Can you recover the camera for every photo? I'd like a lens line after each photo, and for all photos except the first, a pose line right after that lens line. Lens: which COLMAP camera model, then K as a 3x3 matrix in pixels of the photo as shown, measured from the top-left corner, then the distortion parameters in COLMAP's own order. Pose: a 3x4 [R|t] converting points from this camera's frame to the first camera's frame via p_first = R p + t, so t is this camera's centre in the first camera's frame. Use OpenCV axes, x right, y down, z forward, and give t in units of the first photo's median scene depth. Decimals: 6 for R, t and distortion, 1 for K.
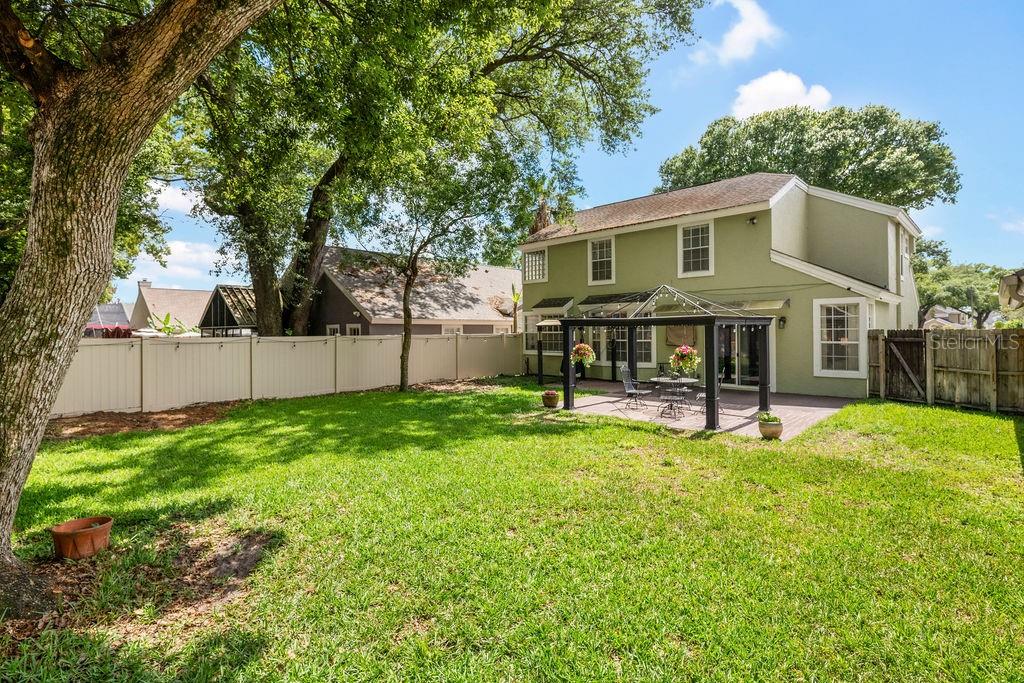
lens RADIAL K [[483.2, 0, 510.3], [0, 483.2, 332.8], [0, 0, 1]] dist [0.009856, -0.000380]
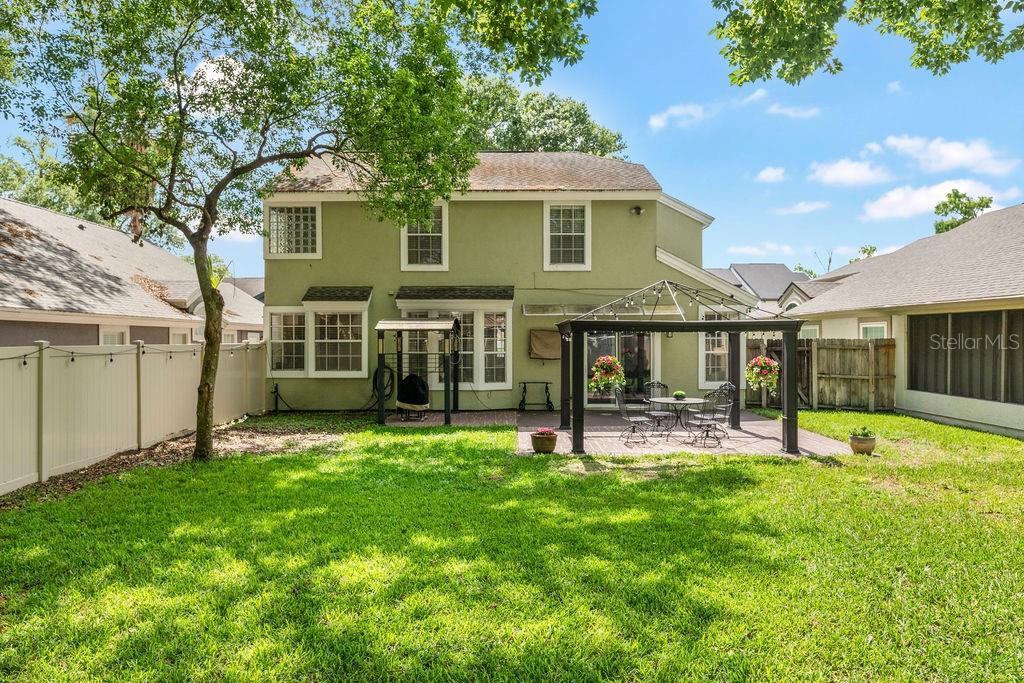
lens RADIAL K [[668.1, 0, 511.1], [0, 668.1, 344.7], [0, 0, 1]] dist [0.004408, 0.005122]
pose [[0.728940, -0.000014, 0.684577, -0.426721], [-0.001218, 0.999998, 0.001317, 0.003259], [-0.684576, -0.001794, 0.728939, 0.270597]]
